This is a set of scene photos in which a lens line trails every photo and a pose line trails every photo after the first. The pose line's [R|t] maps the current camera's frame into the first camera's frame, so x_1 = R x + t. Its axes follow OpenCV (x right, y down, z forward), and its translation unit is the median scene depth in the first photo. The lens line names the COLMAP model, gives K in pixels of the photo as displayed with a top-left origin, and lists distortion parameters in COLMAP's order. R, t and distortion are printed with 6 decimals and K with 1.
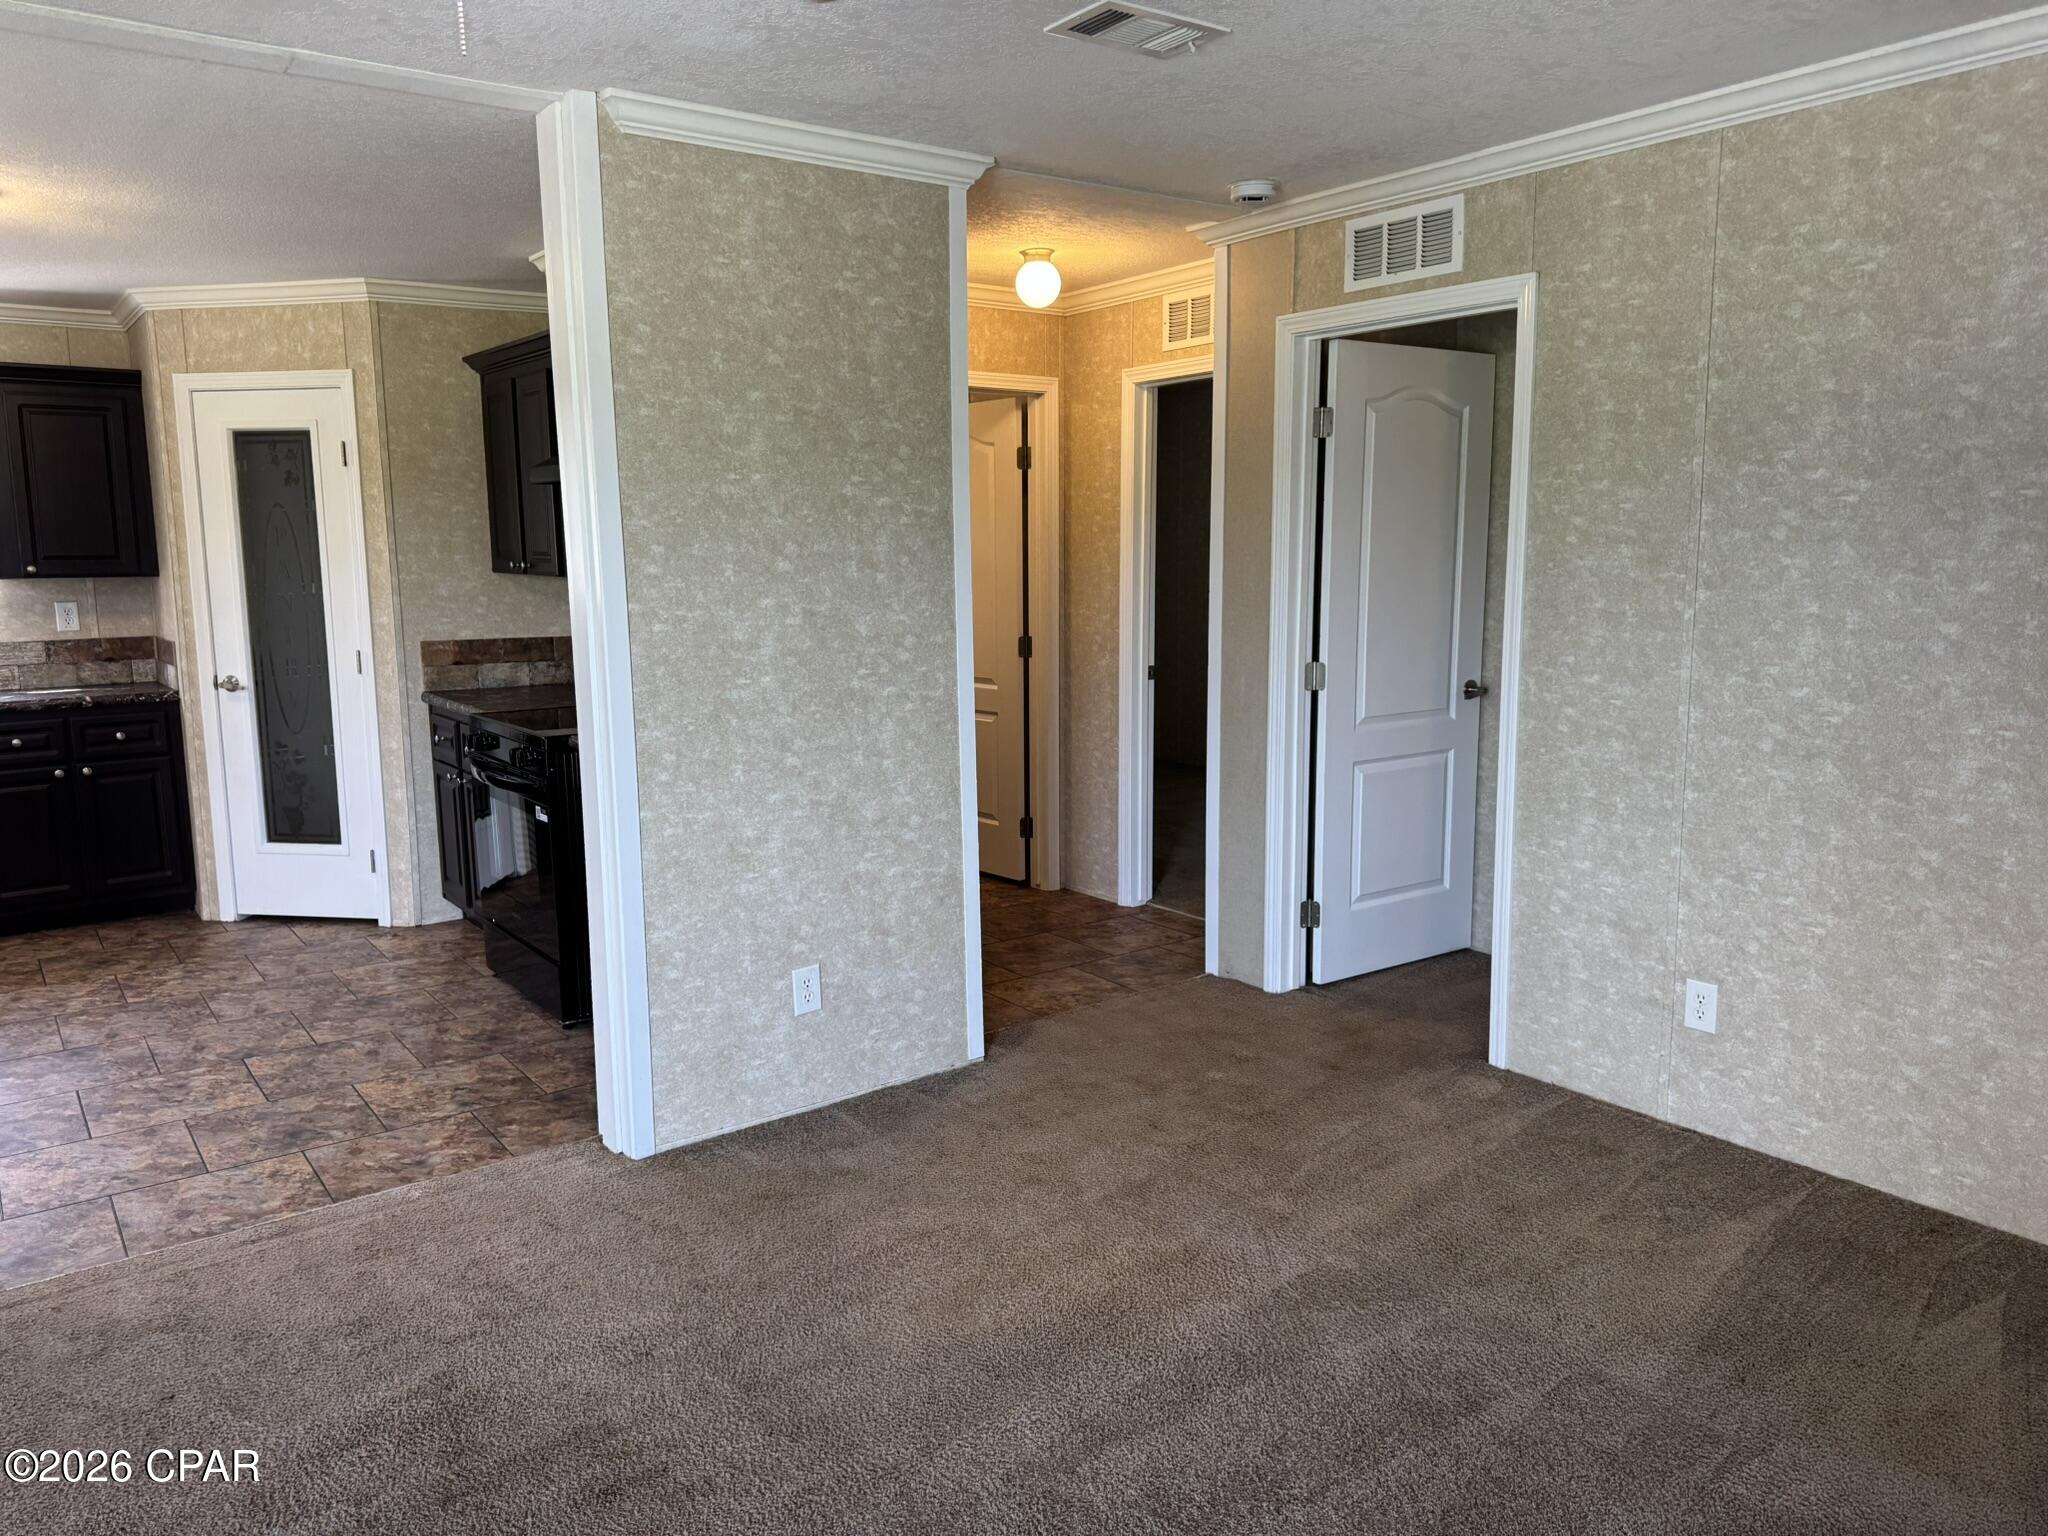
lens RADIAL K [[1466.3, 0, 981.5], [0, 1466.3, 792.1], [0, 0, 1]] dist [0.019527, -0.003223]
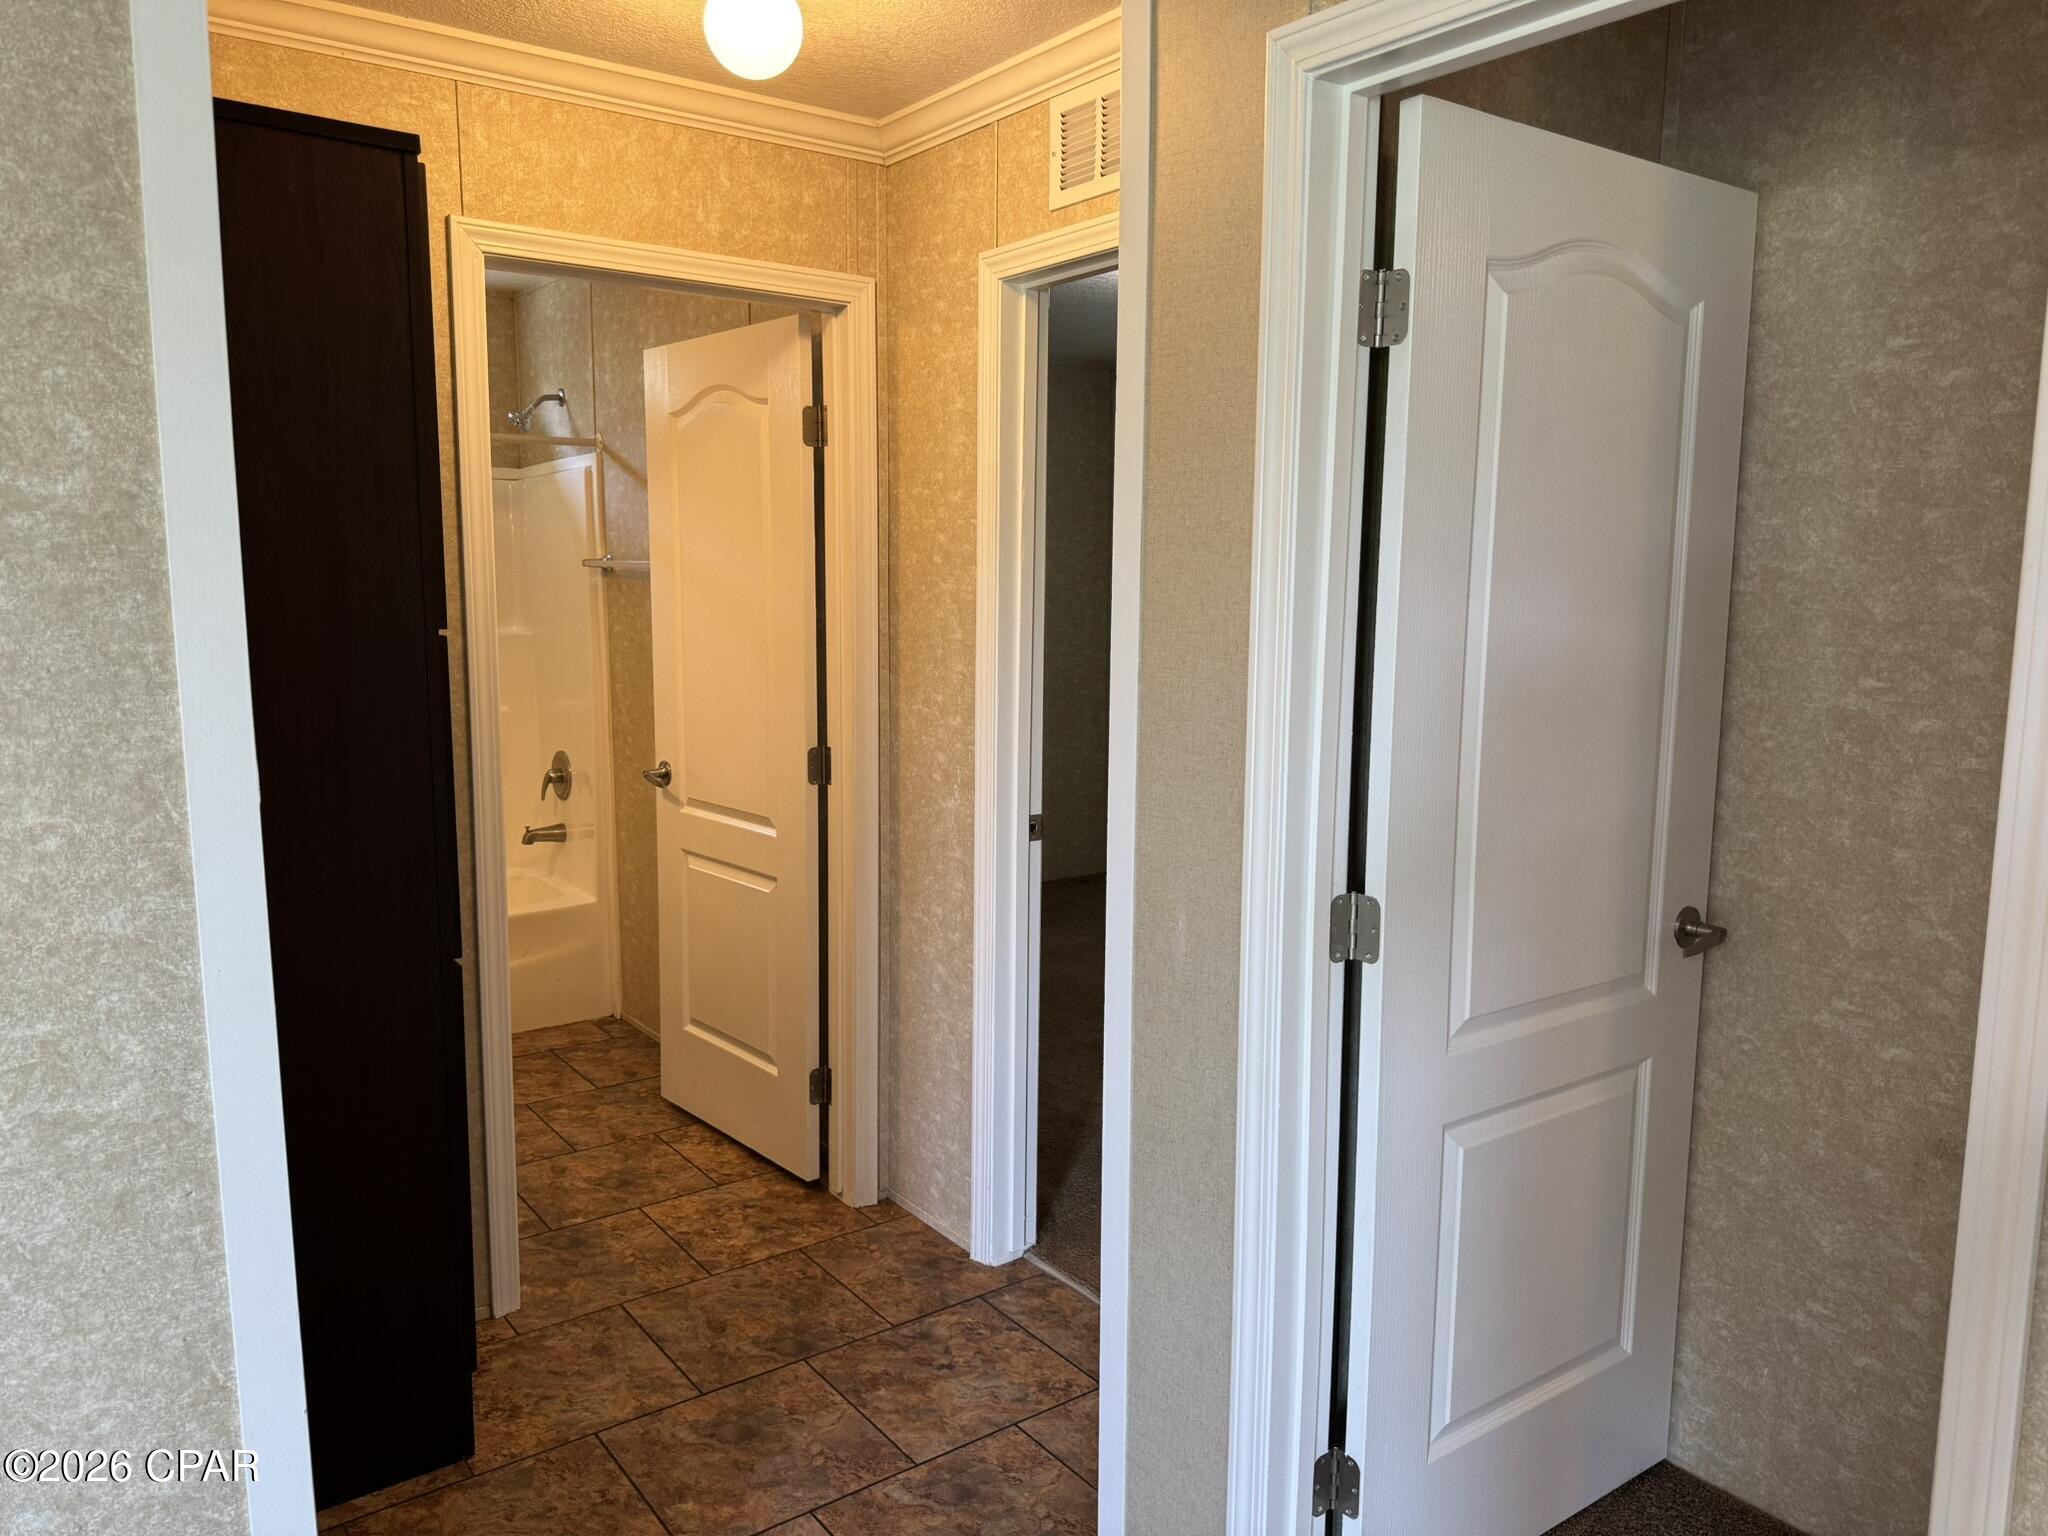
lens RADIAL K [[1466.3, 0, 1020.8], [0, 1466.3, 766.4], [0, 0, 1]] dist [0.019527, -0.003223]
pose [[0.999574, 0.017927, 0.023040, 0.098912], [-0.017196, 0.999354, -0.031567, -0.087846], [-0.023591, 0.031158, 0.999236, 0.472148]]
